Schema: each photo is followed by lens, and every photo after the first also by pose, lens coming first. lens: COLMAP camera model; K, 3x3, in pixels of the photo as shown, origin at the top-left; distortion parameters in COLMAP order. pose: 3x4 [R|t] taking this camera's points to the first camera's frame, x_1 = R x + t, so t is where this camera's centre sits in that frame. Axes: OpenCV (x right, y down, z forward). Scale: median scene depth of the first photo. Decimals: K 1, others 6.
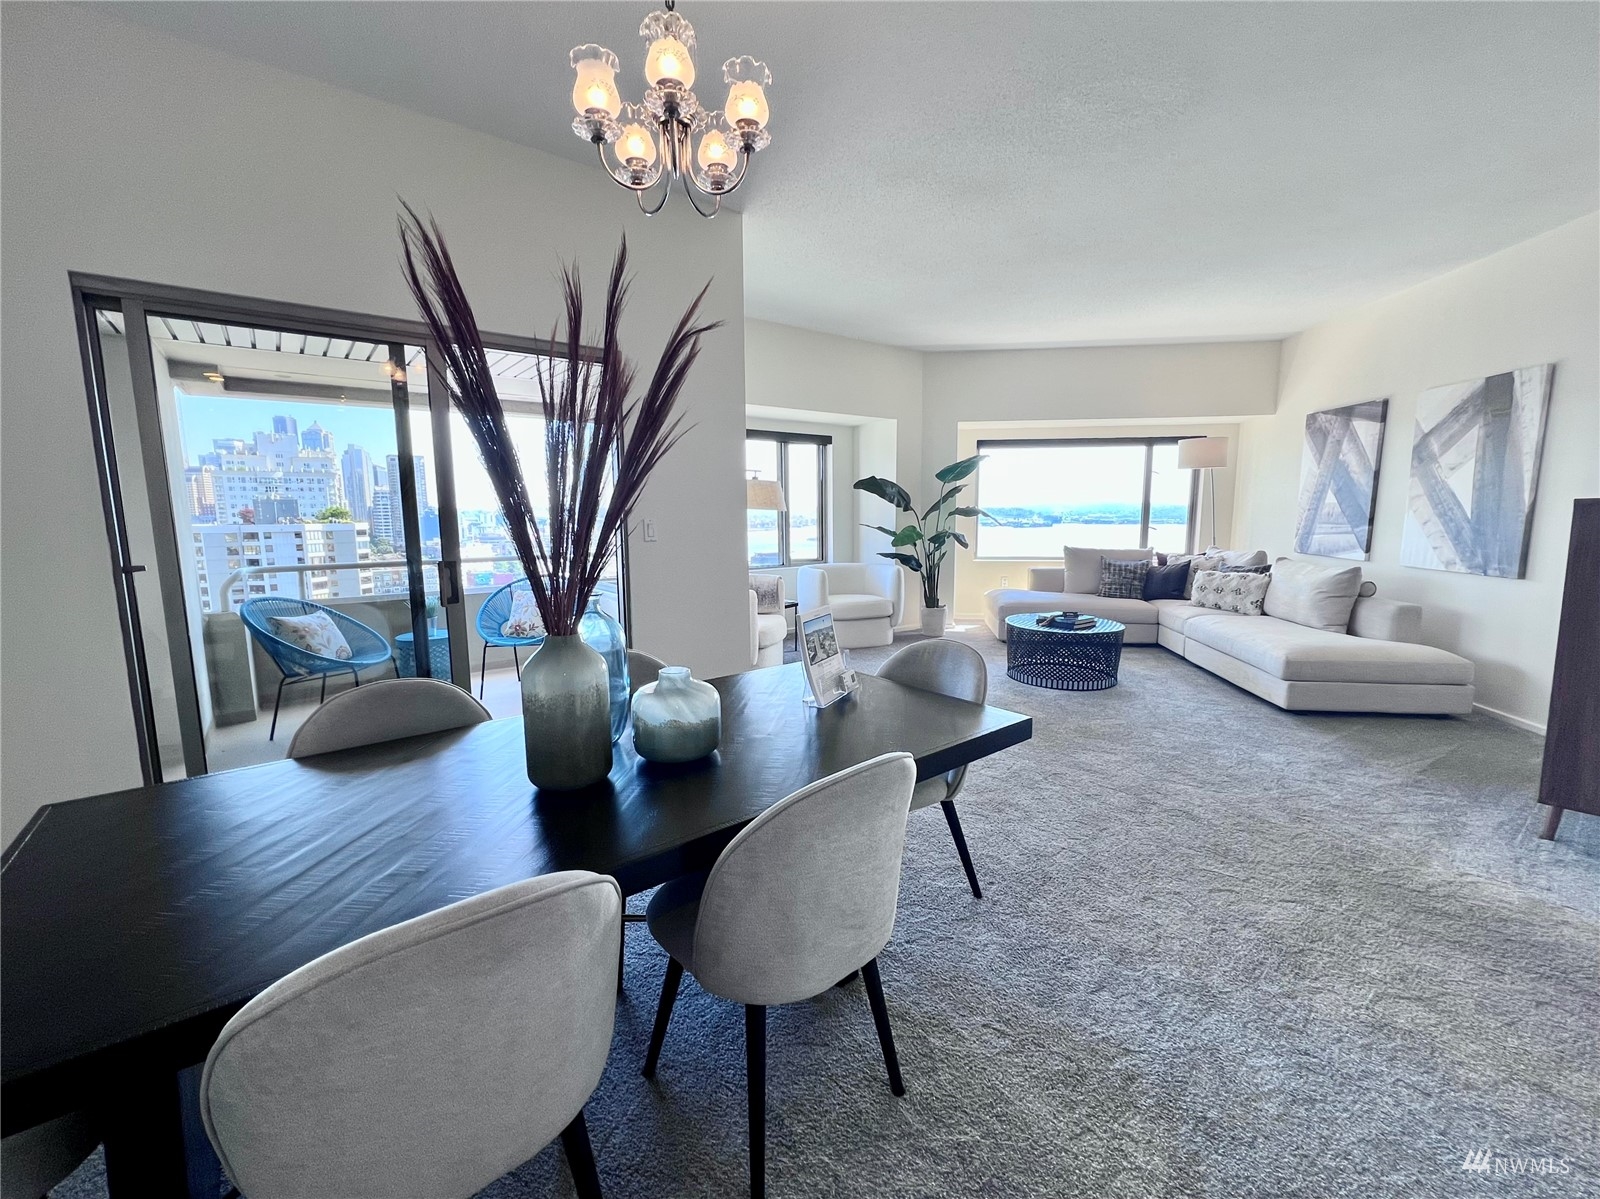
lens RADIAL K [[645.5, 0, 798.9], [0, 645.5, 597.8], [0, 0, 1]] dist [-0.005989, -0.000053]
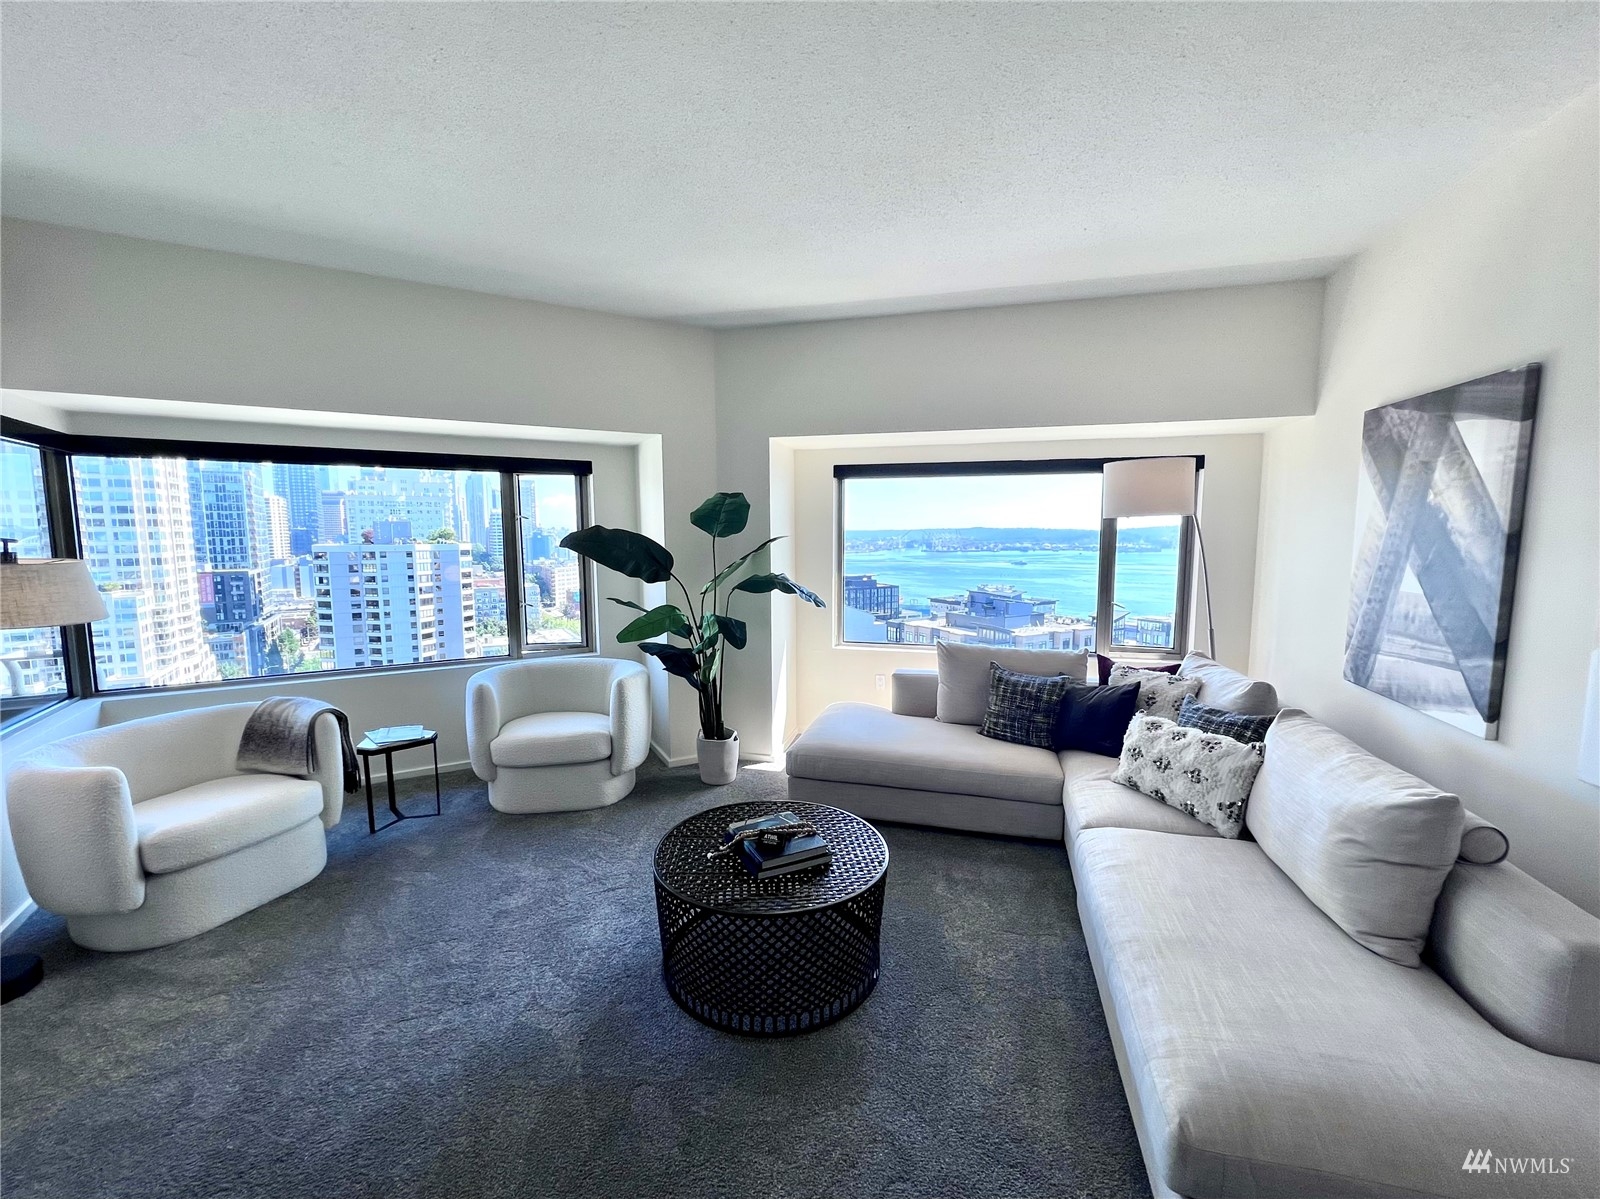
lens RADIAL K [[645.5, 0, 803.0], [0, 645.5, 598.8], [0, 0, 1]] dist [-0.005989, -0.000053]
pose [[0.991185, 0.018679, -0.131160, 0.429605], [-0.022971, 0.999246, -0.031290, -0.114222], [0.130476, 0.034027, 0.990867, 0.455818]]
